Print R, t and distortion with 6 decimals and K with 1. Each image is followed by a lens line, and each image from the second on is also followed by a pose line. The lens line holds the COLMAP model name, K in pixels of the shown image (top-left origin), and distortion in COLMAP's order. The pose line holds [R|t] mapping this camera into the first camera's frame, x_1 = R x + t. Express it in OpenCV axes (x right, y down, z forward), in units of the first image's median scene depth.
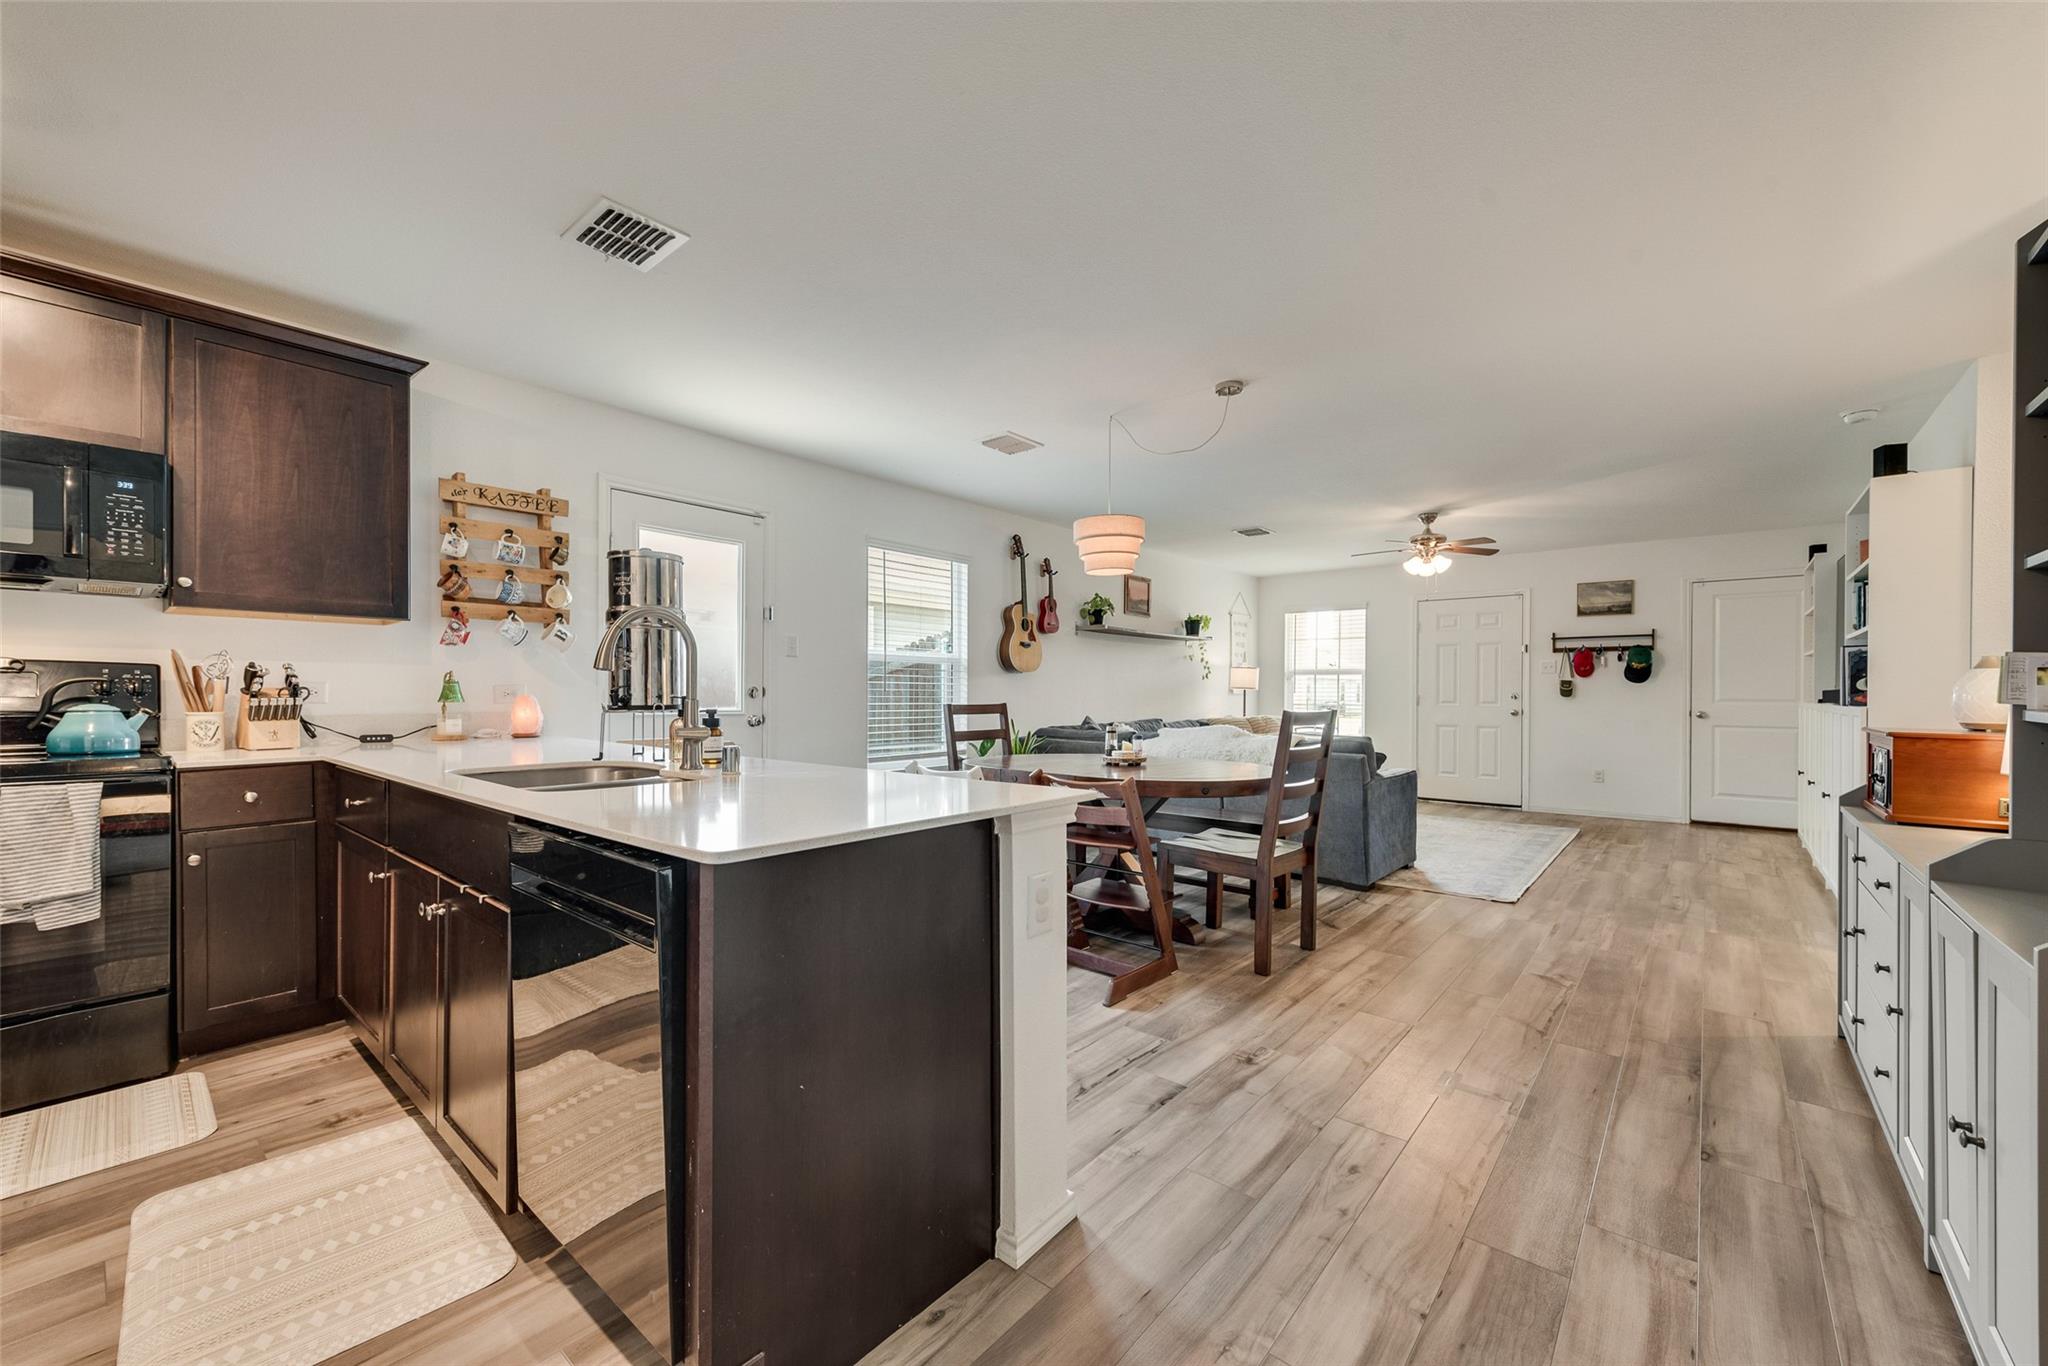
lens RADIAL K [[806.2, 0, 1027.6], [0, 806.2, 694.2], [0, 0, 1]] dist [0.008923, -0.002093]
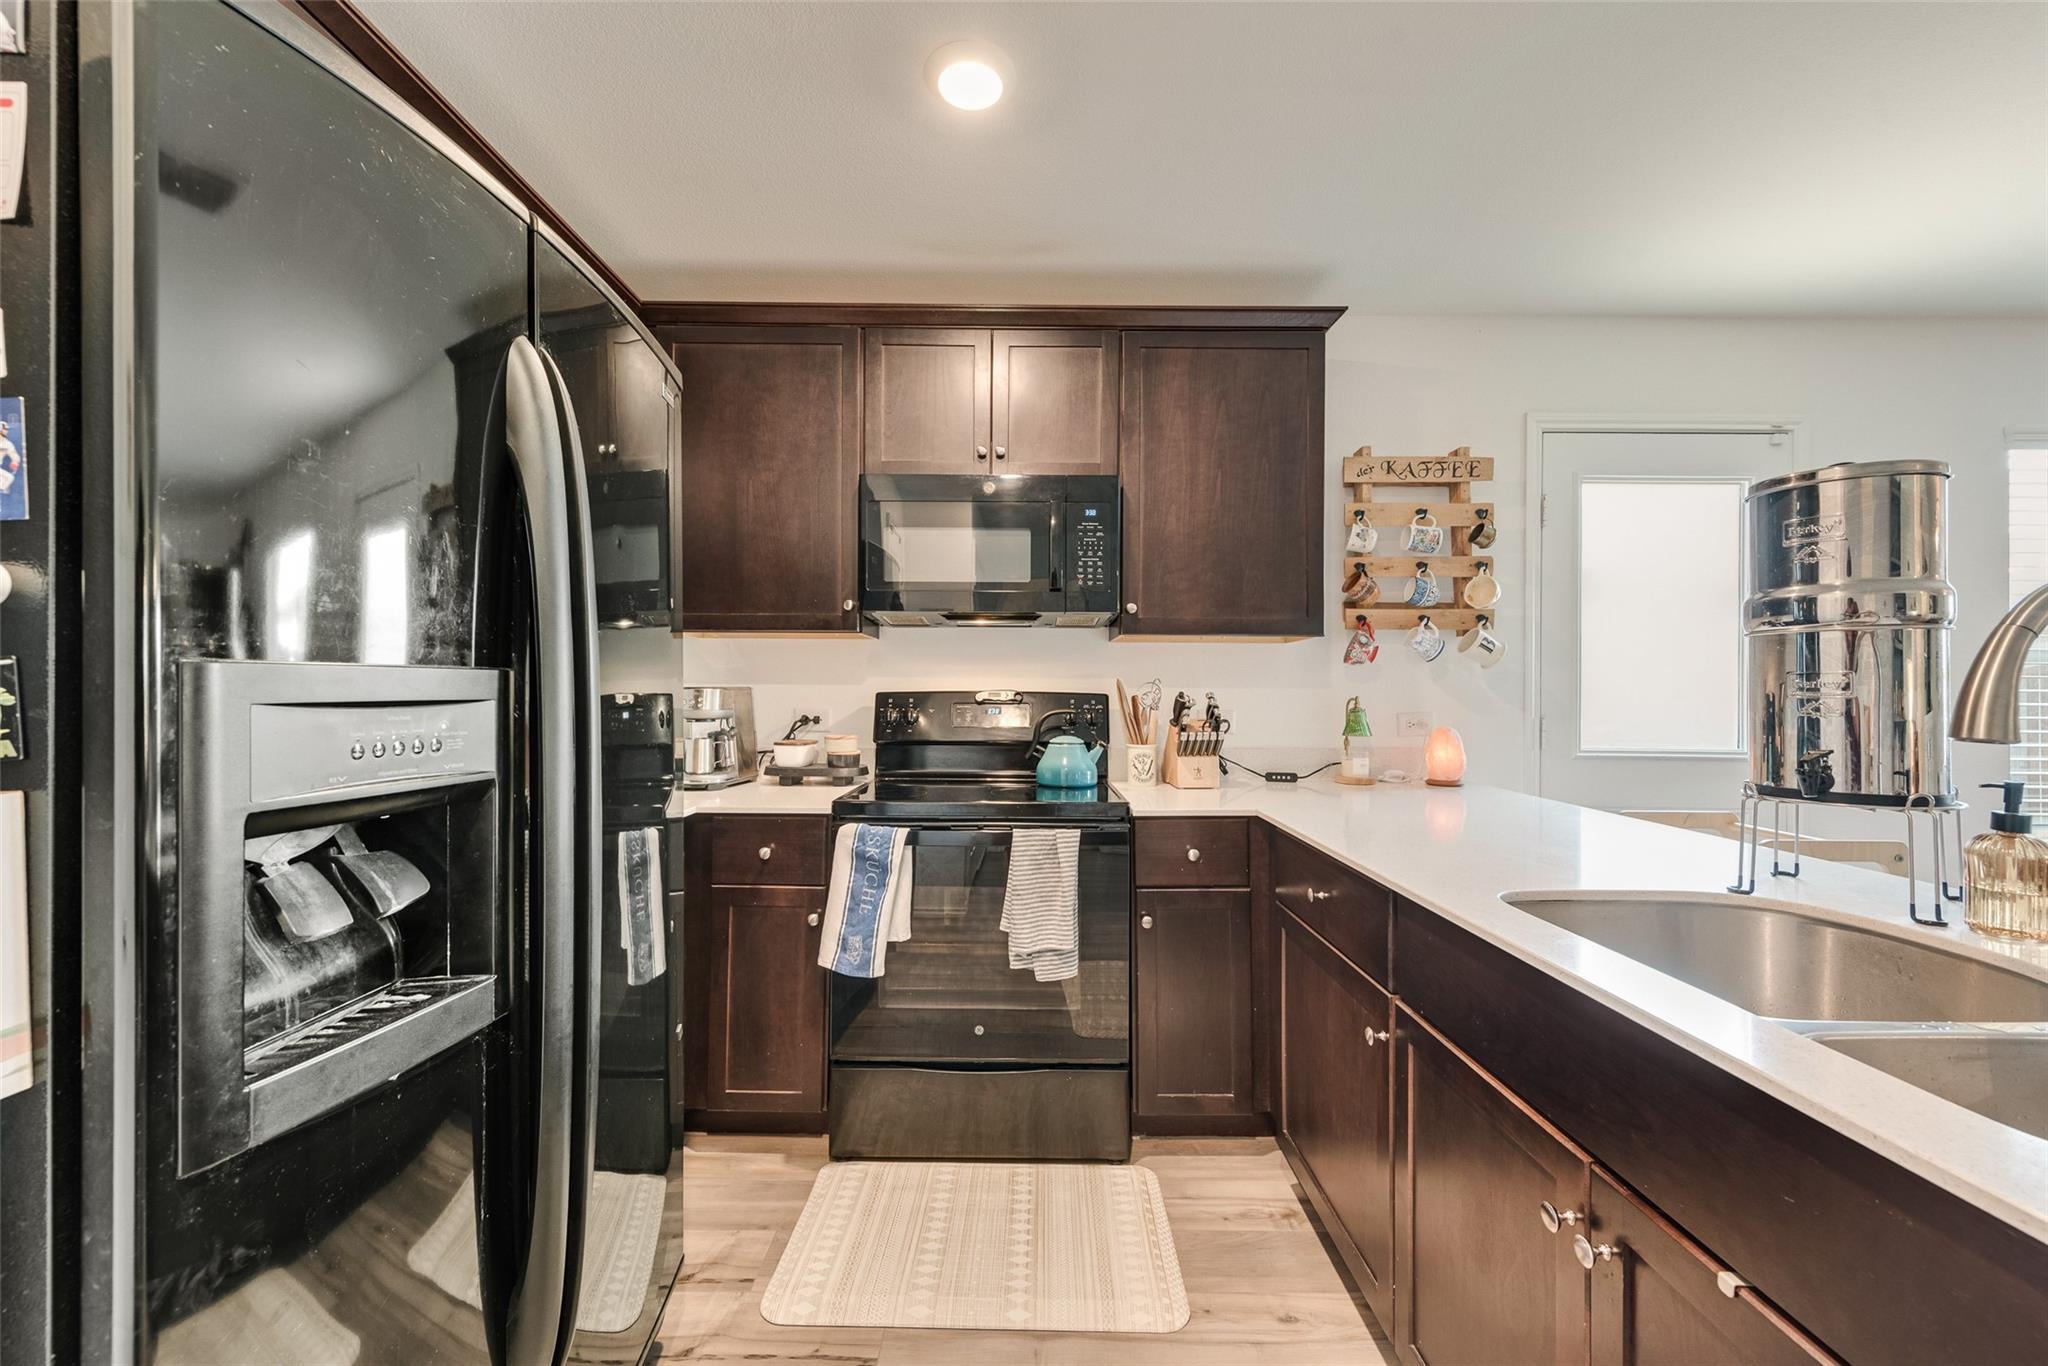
lens RADIAL K [[806.2, 0, 1016.3], [0, 806.2, 687.8], [0, 0, 1]] dist [0.008923, -0.002093]
pose [[0.640945, -0.001576, -0.767585, -0.381858], [-0.003495, 0.999982, -0.004971, -0.038595], [0.767579, 0.005869, 0.640928, 0.281884]]
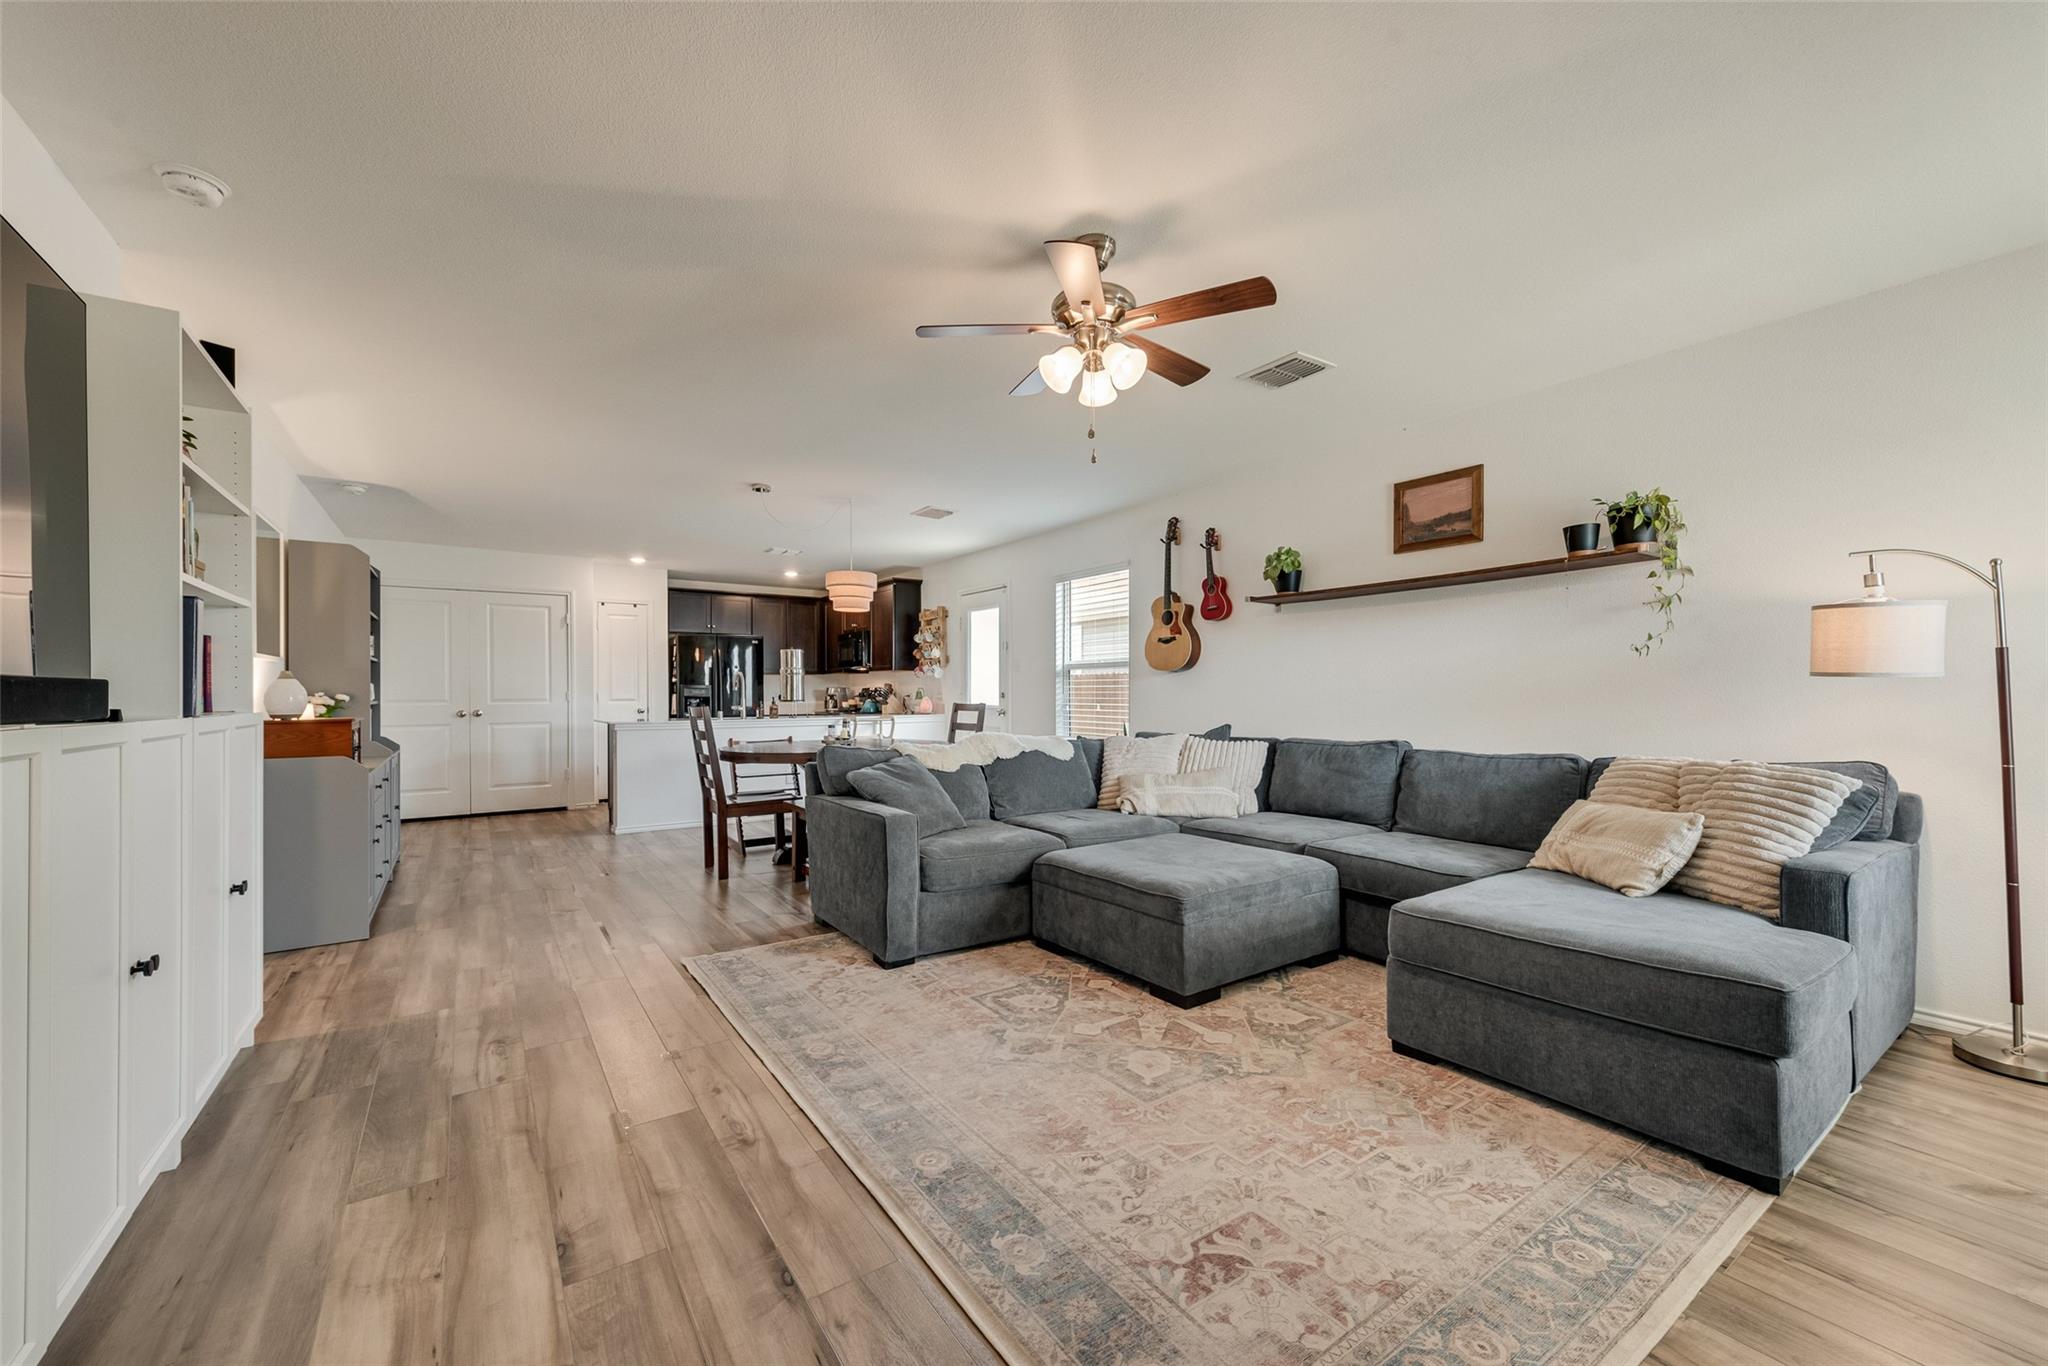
lens RADIAL K [[806.2, 0, 1024.9], [0, 806.2, 690.3], [0, 0, 1]] dist [0.008923, -0.002093]
pose [[-0.269642, -0.006619, -0.962938, 1.997951], [0.002966, 0.999966, -0.007704, 0.002042], [0.962956, -0.004933, -0.269614, 2.415484]]
